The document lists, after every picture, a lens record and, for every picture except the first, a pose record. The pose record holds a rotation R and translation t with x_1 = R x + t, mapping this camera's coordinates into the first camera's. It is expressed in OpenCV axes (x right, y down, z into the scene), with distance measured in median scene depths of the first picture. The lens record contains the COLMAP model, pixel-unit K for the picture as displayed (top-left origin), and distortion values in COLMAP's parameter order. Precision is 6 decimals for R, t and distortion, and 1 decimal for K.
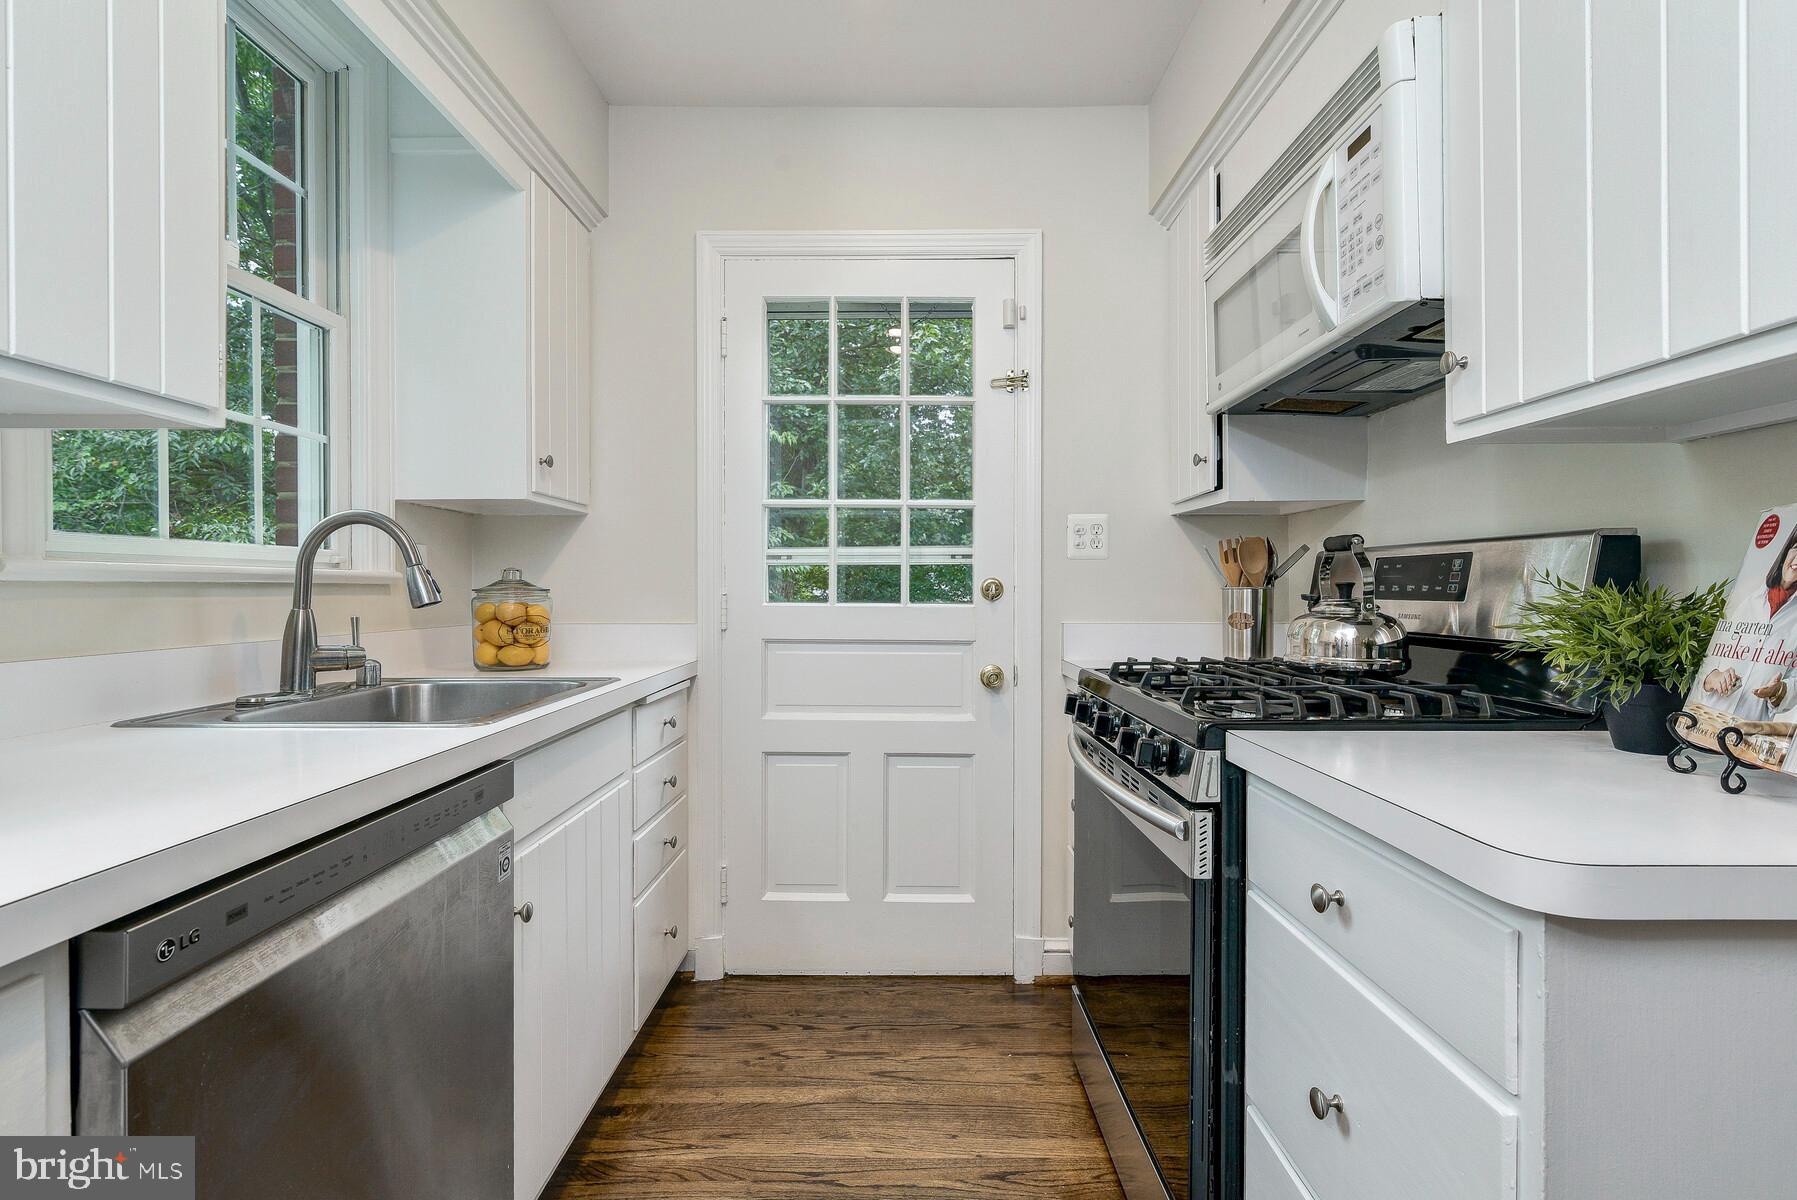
lens RADIAL K [[828.6, 0, 898.5], [0, 828.6, 600.0], [0, 0, 1]] dist [-0.000224, 0.000438]
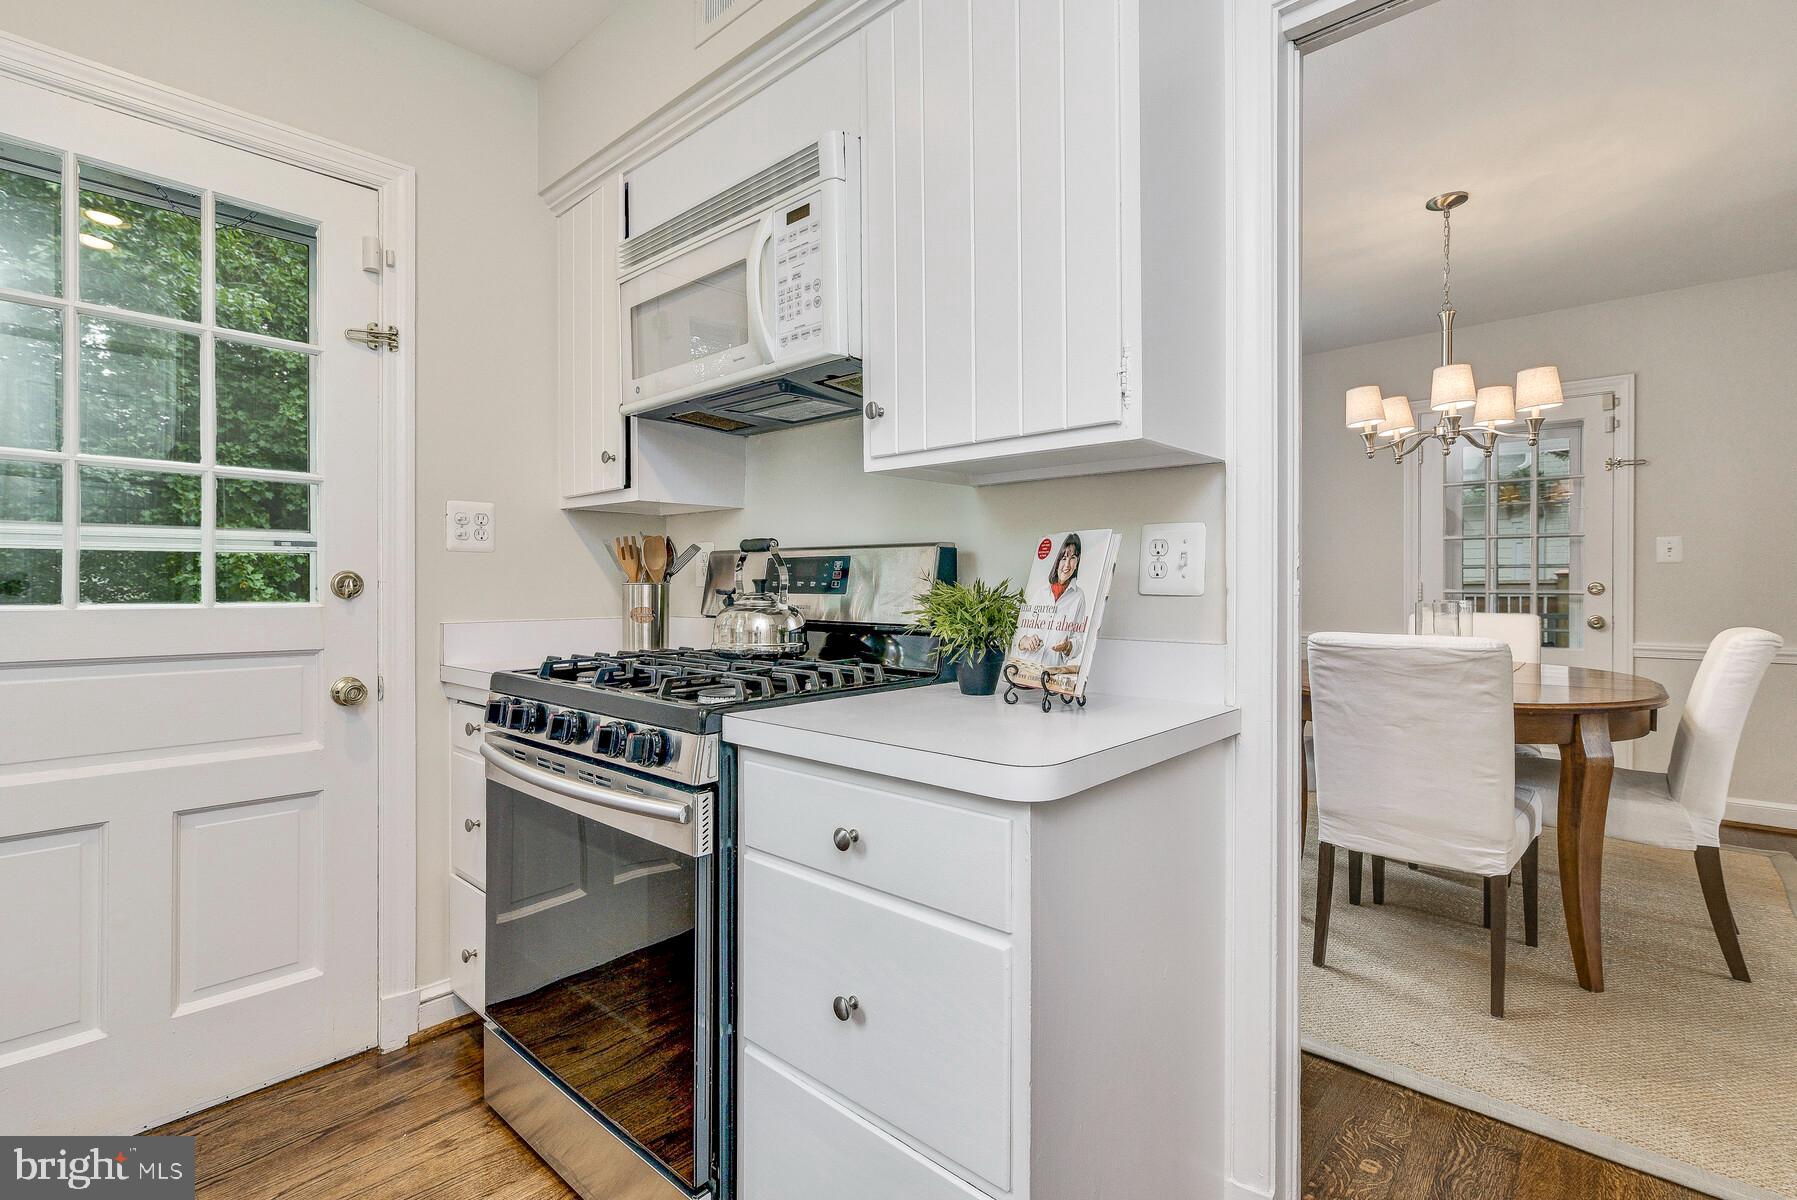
lens RADIAL K [[832.4, 0, 893.4], [0, 832.4, 594.3], [0, 0, 1]] dist [0.001409, 0.000461]
pose [[0.672581, -0.010481, 0.739949, -0.210688], [0.010696, 0.999933, 0.004441, -0.002969], [-0.739946, 0.004927, 0.672648, 0.073996]]
